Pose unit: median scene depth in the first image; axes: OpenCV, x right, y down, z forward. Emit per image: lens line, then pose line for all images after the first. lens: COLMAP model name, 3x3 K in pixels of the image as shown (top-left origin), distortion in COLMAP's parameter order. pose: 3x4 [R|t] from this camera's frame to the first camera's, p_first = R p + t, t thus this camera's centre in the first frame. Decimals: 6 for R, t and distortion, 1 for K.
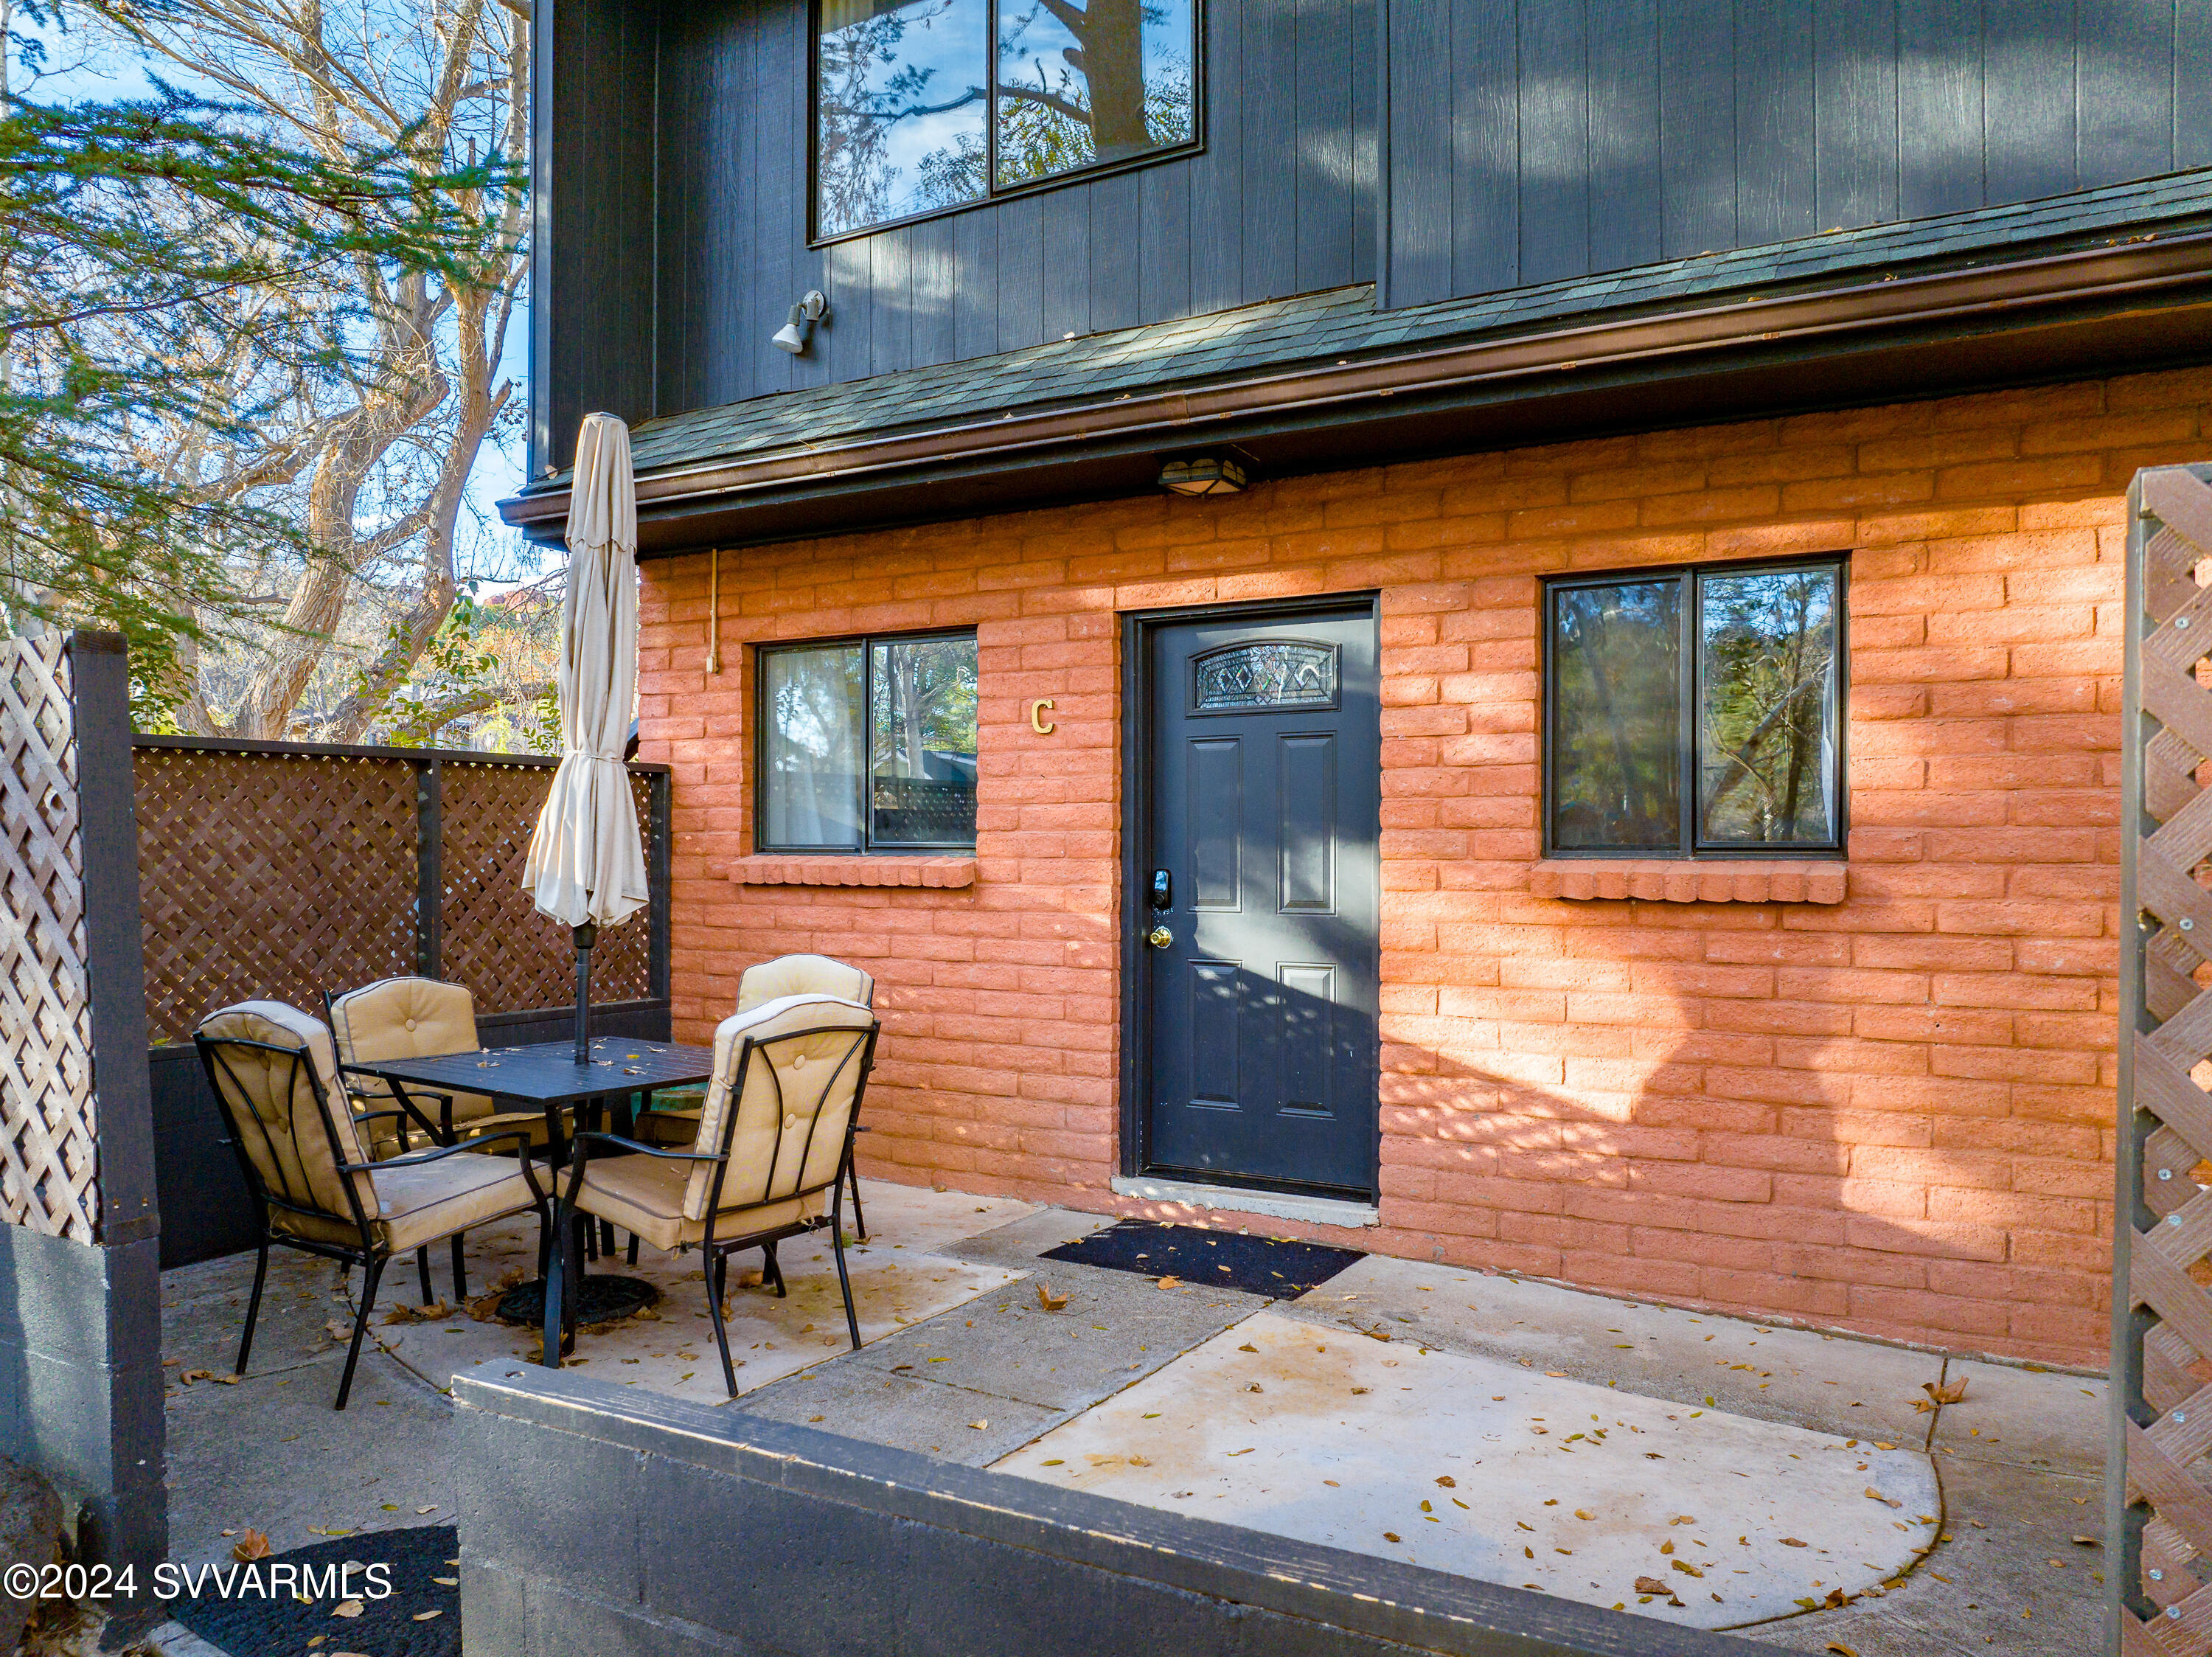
lens RADIAL K [[1488.3, 0, 1103.6], [0, 1488.3, 872.7], [0, 0, 1]] dist [-0.034636, -0.002947]
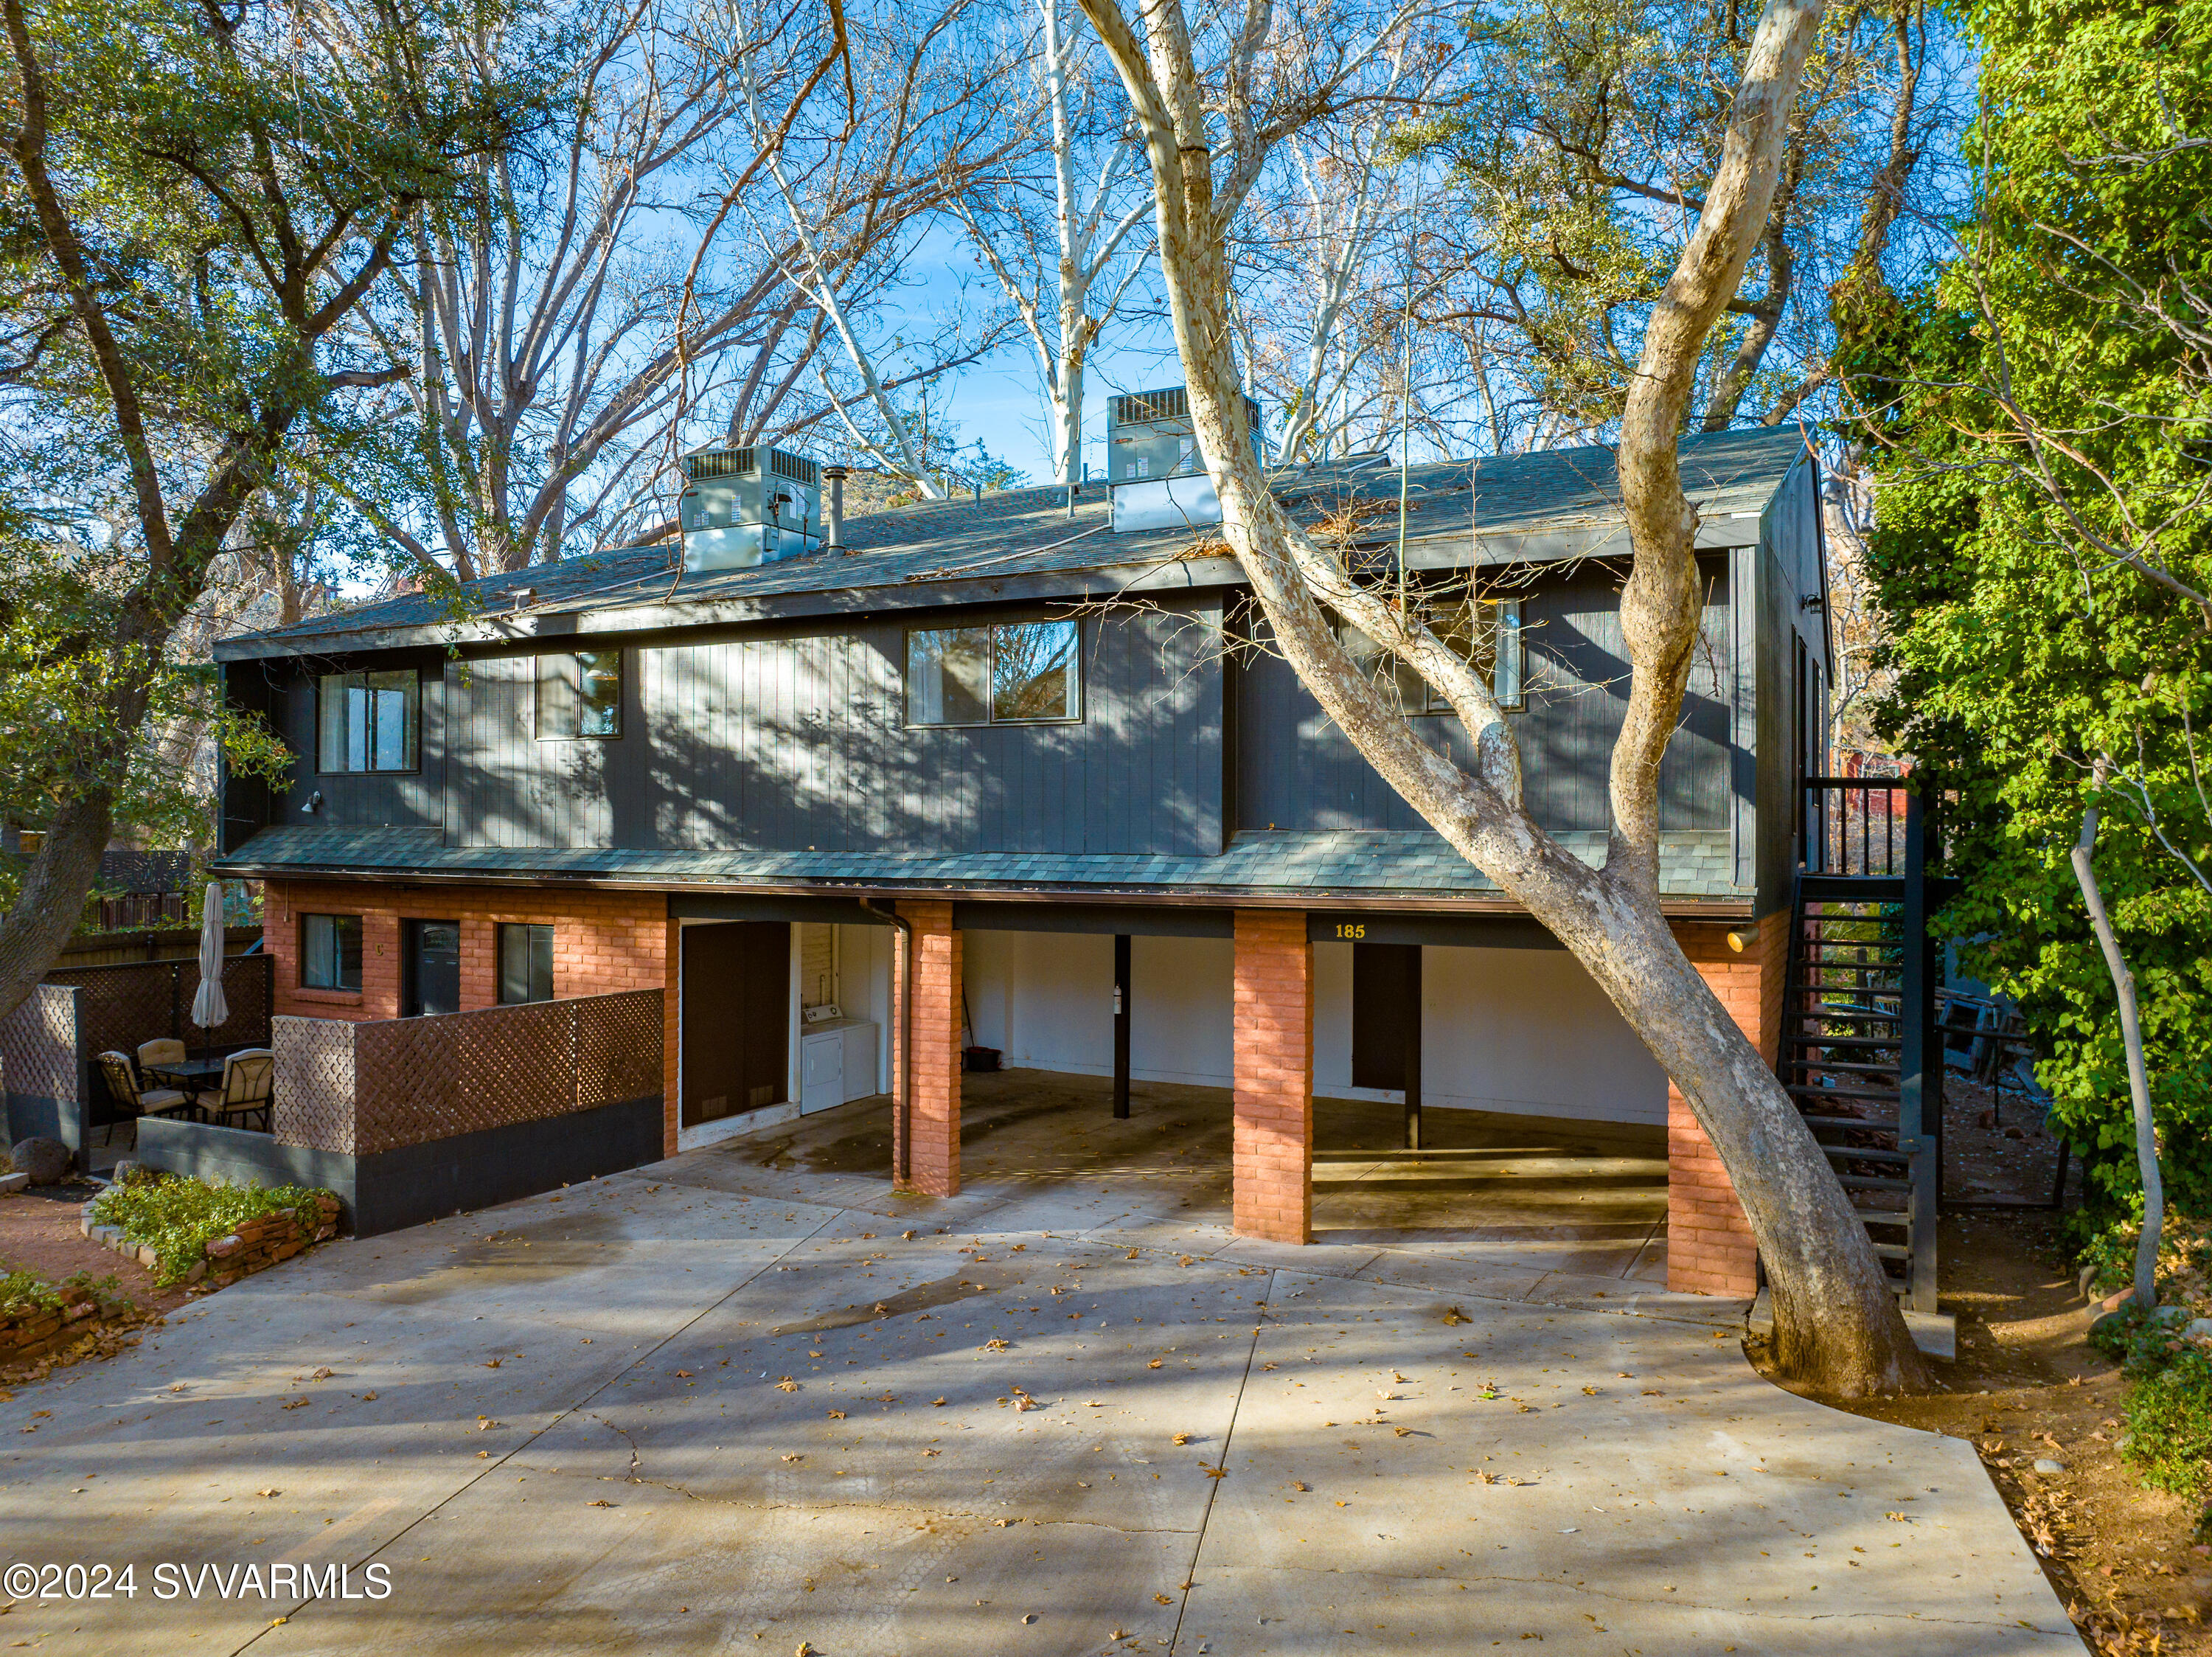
lens RADIAL K [[1503.7, 0, 1106.0], [0, 1503.7, 828.5], [0, 0, 1]] dist [-0.036385, 0.006188]
pose [[0.998944, 0.003101, 0.045839, 1.477094], [-0.002010, 0.999714, -0.023832, -0.324034], [-0.045899, 0.023714, 0.998665, -2.392172]]
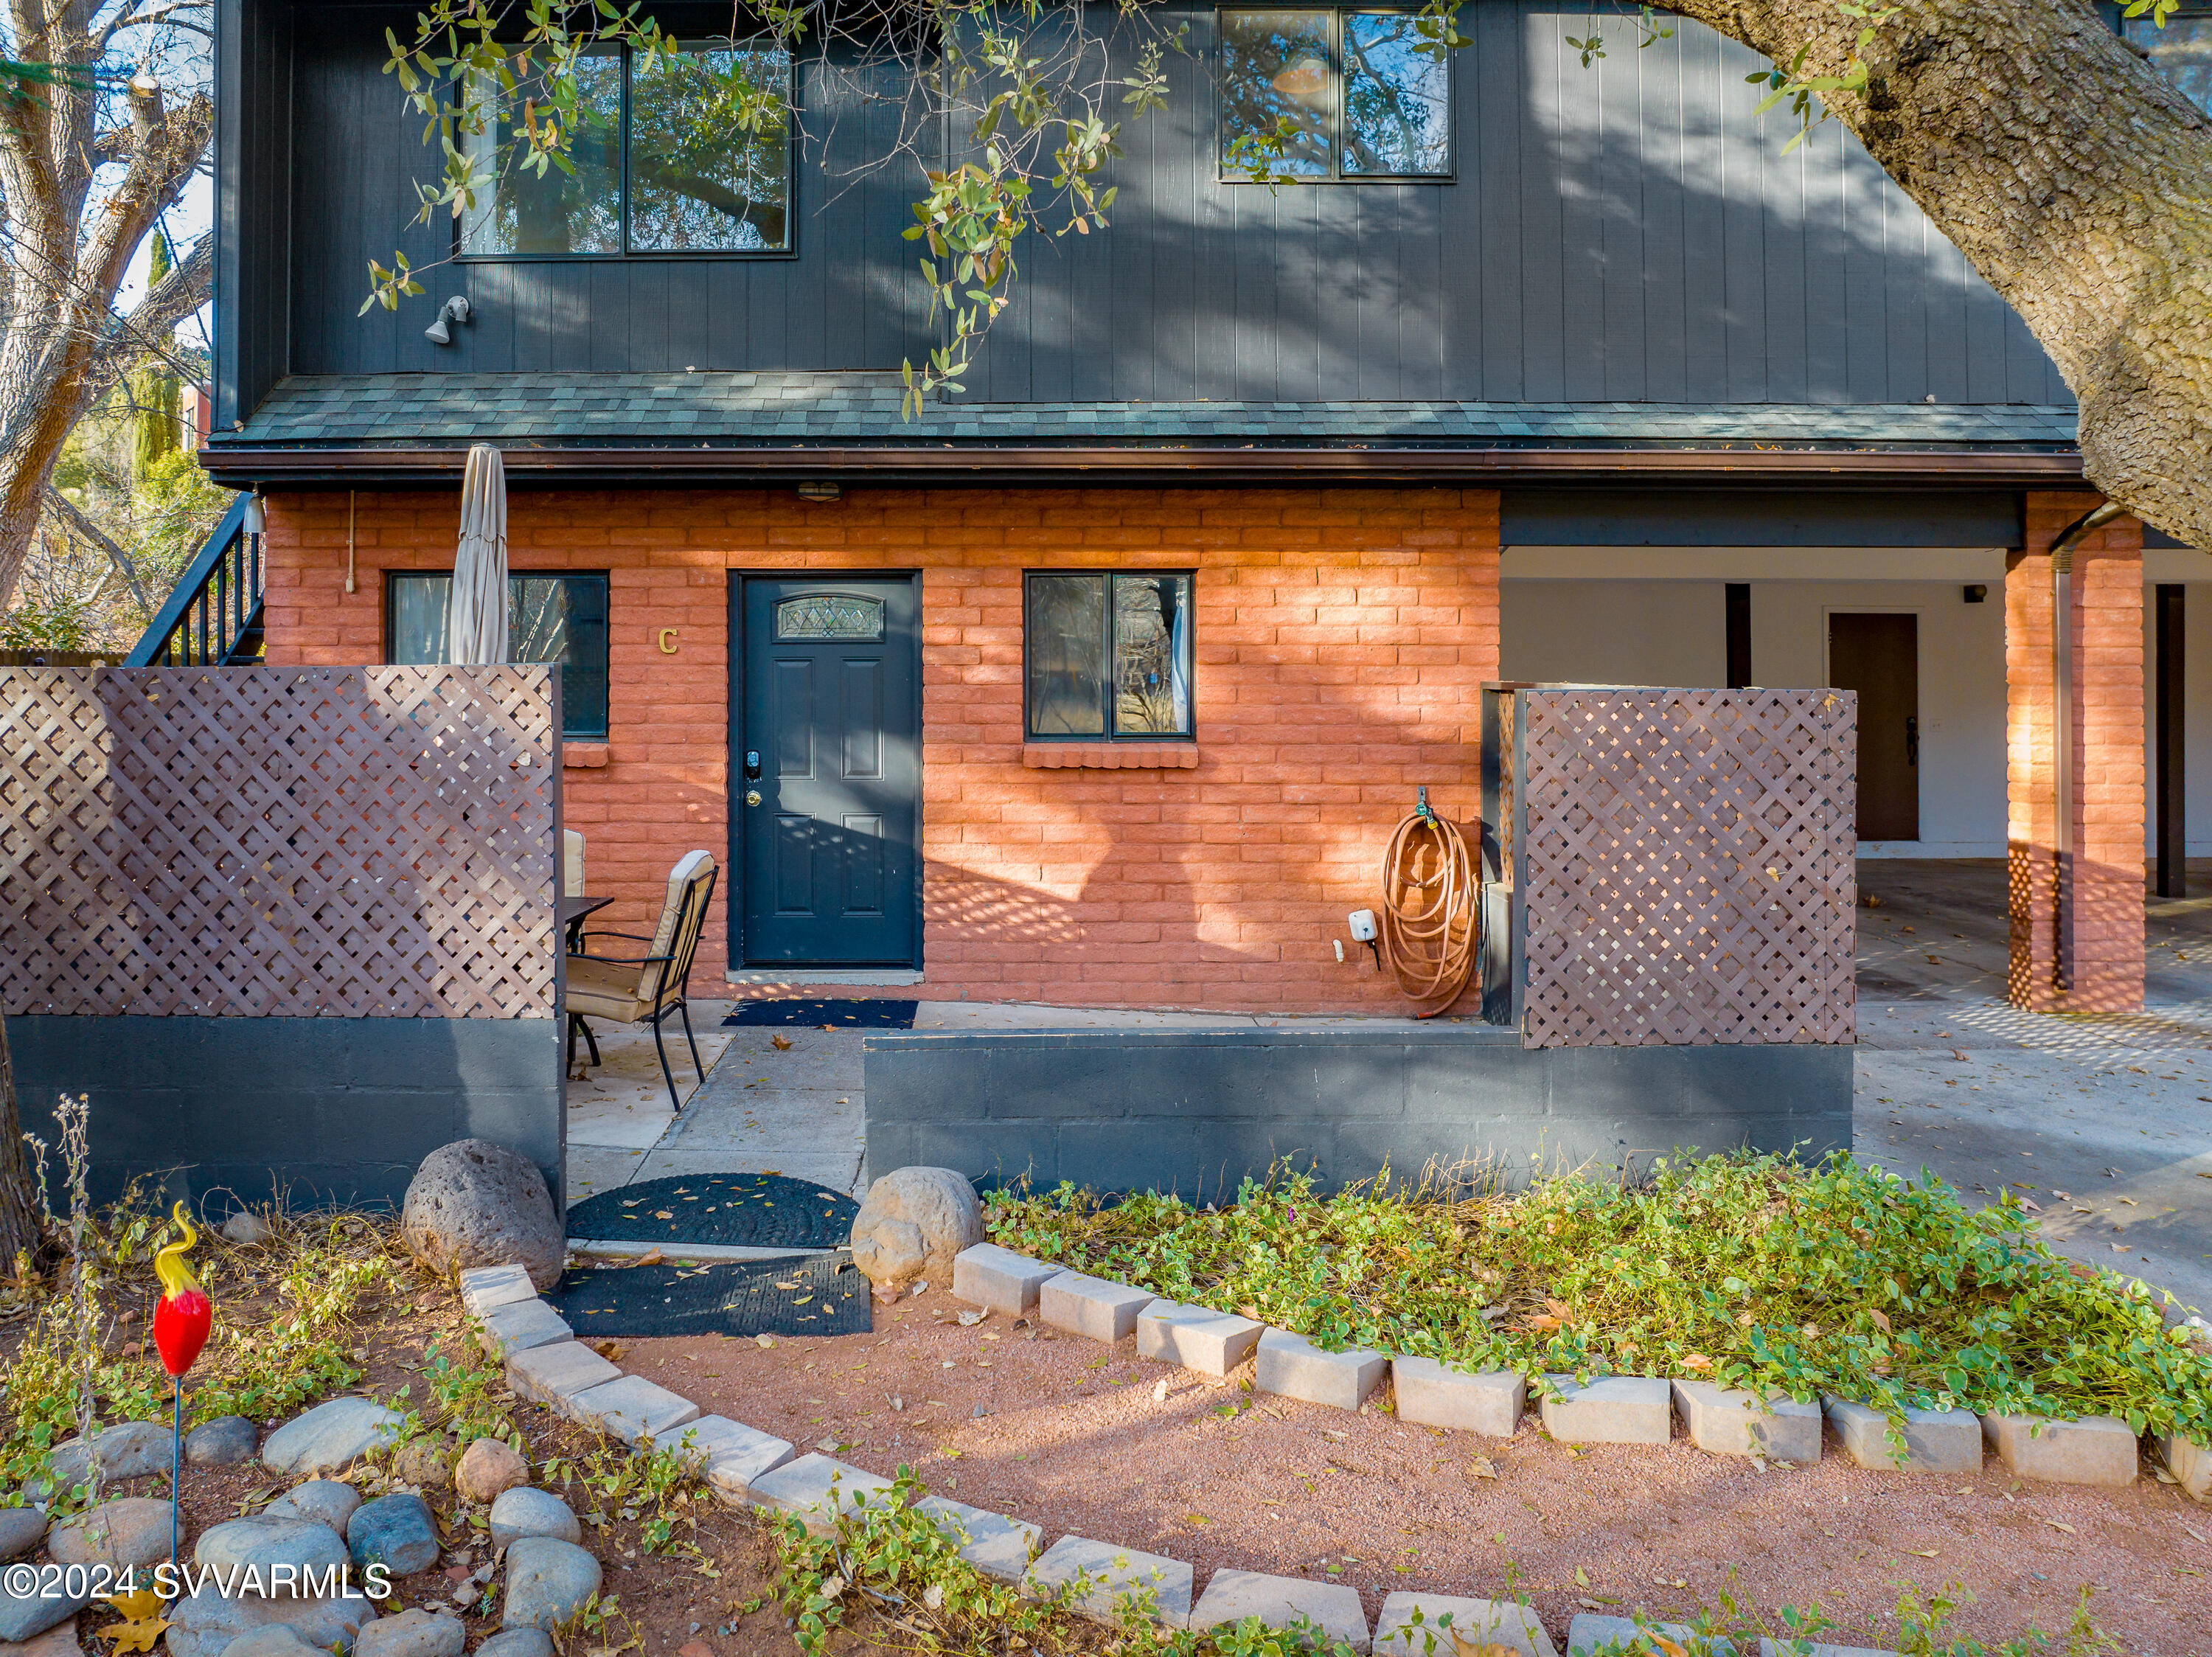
lens RADIAL K [[1639.2, 0, 952.6], [0, 1639.2, 653.6], [0, 0, 1]] dist [-0.031998, -0.004076]
pose [[0.882850, 0.000939, 0.469654, -0.598090], [0.010145, 0.999727, -0.021069, -0.067908], [-0.469545, 0.023366, 0.882599, -0.530325]]
